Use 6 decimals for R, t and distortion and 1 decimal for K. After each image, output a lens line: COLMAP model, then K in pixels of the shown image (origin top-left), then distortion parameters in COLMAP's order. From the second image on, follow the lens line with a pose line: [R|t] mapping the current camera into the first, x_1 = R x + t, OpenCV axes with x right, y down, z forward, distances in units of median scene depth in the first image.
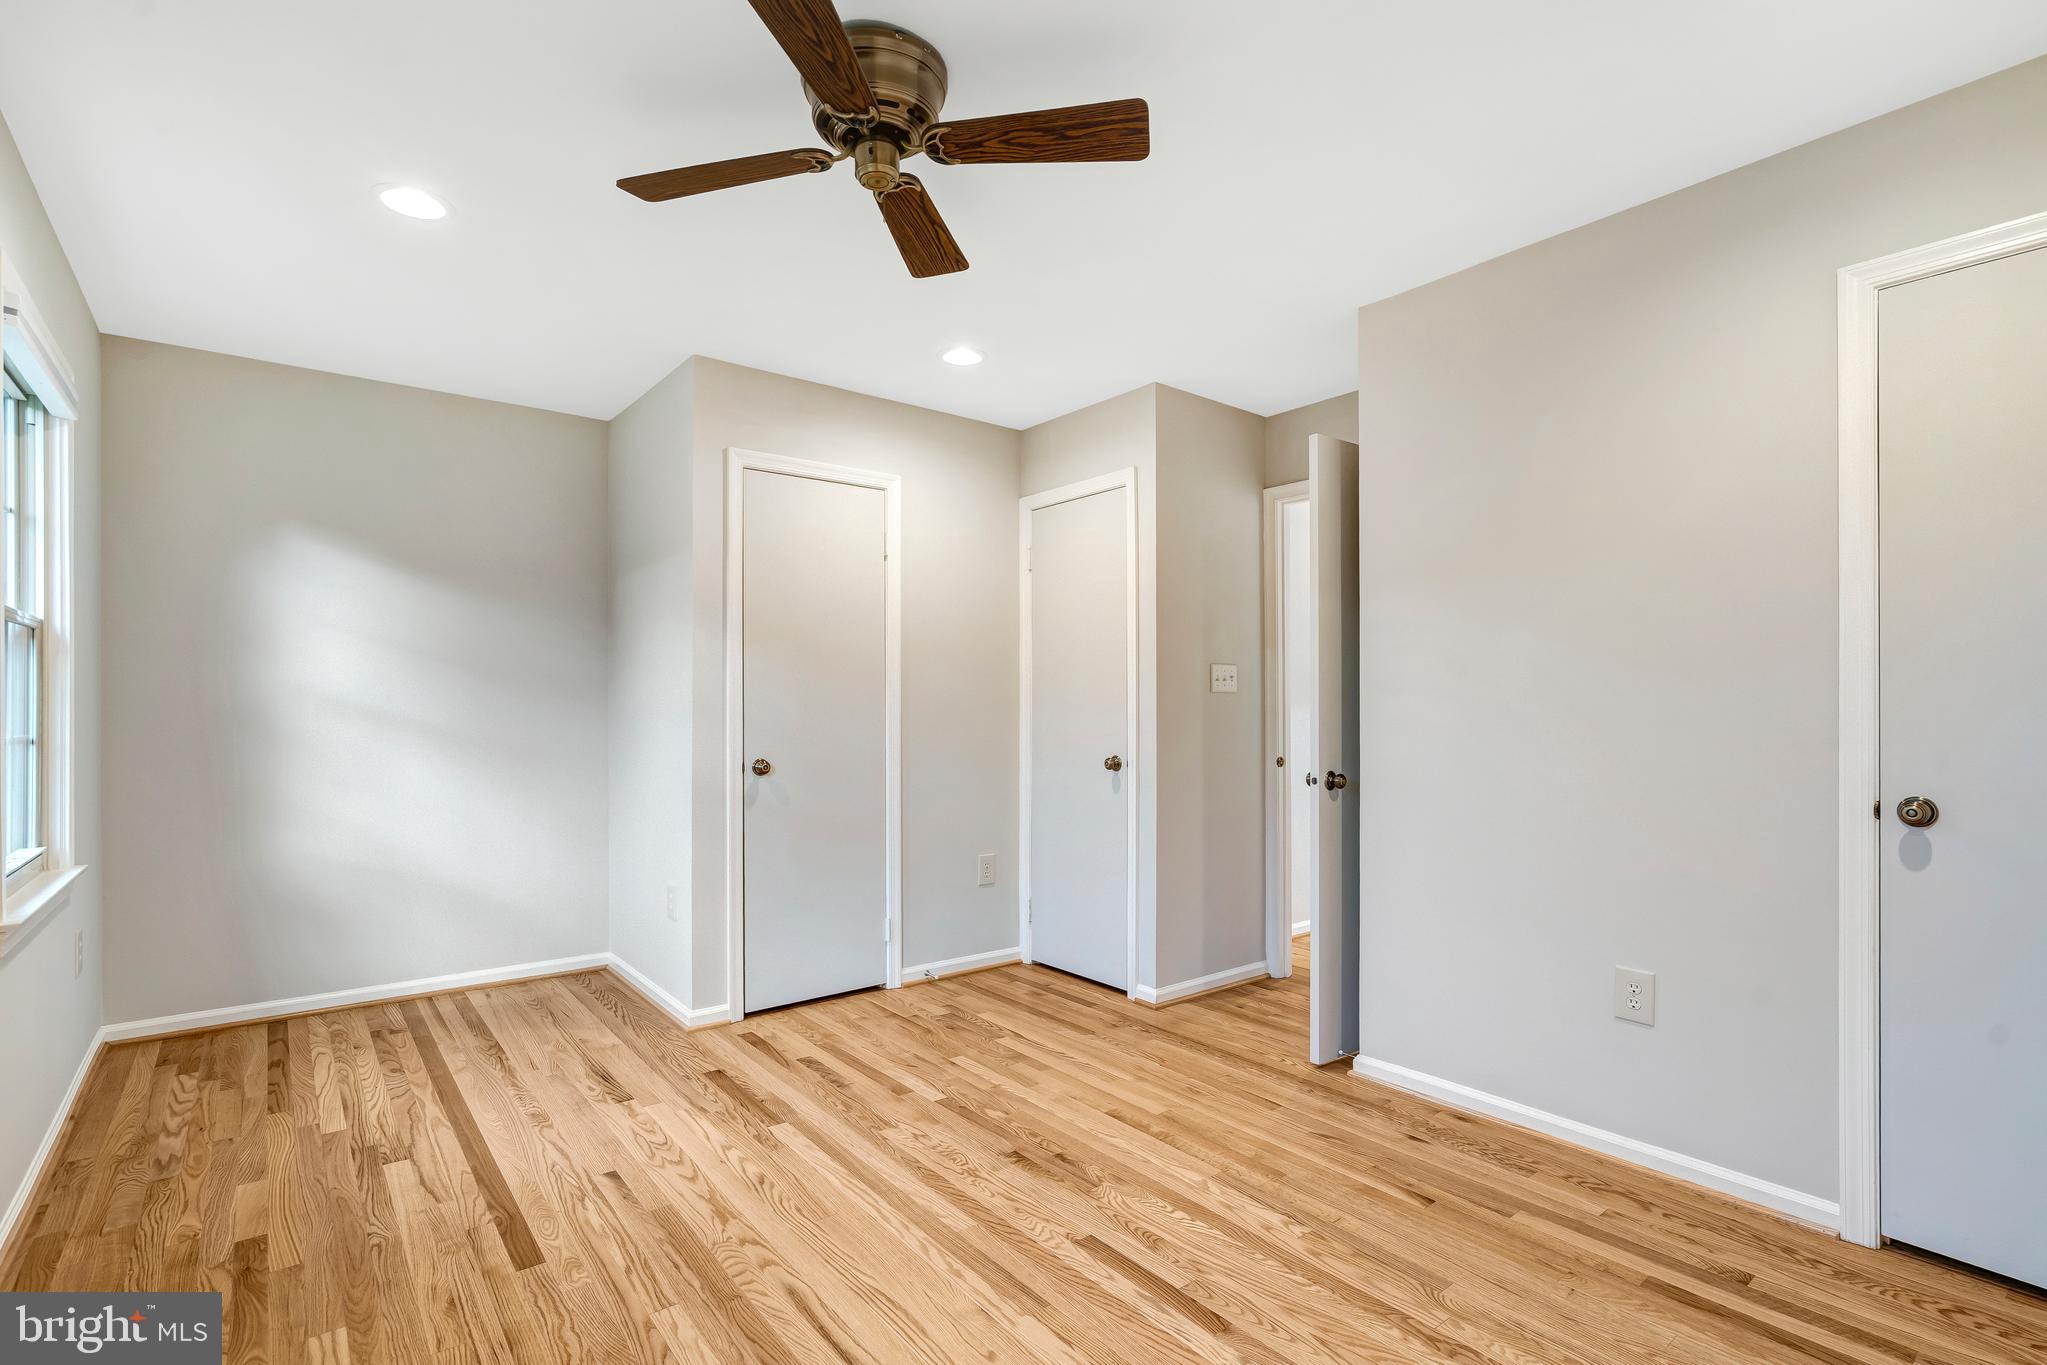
lens RADIAL K [[955.0, 0, 1022.9], [0, 955.0, 709.5], [0, 0, 1]] dist [-0.000924, -0.000321]
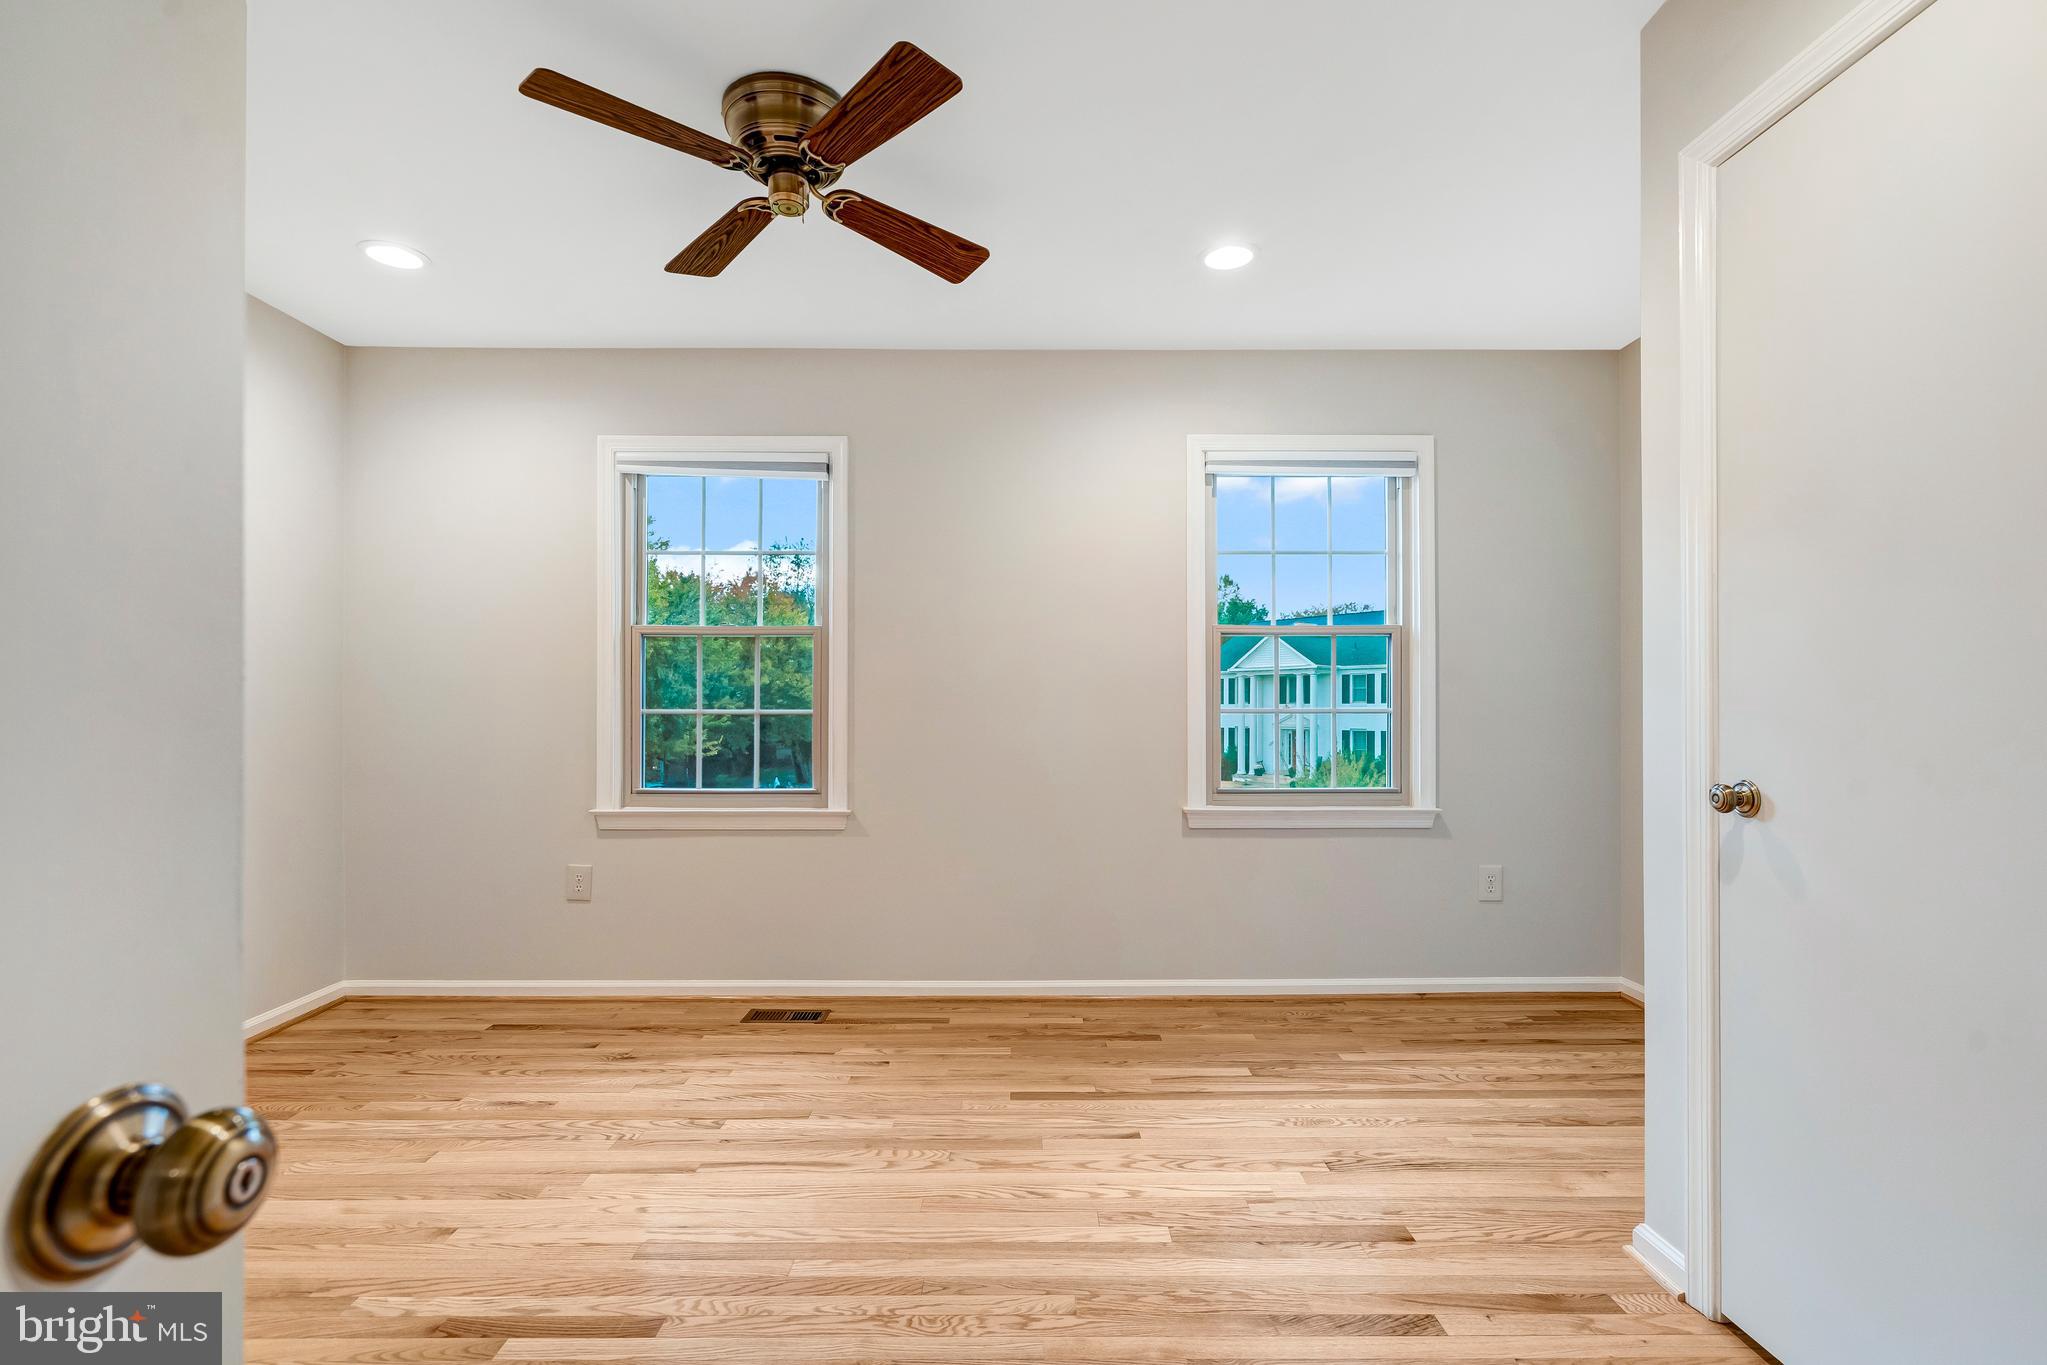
lens RADIAL K [[955.0, 0, 1022.9], [0, 955.0, 709.5], [0, 0, 1]] dist [-0.000924, -0.000321]
pose [[-0.620639, 0.002838, -0.784091, 0.437458], [0.000224, 0.999994, 0.003442, 0.024614], [0.784097, 0.001961, -0.620636, 1.509944]]
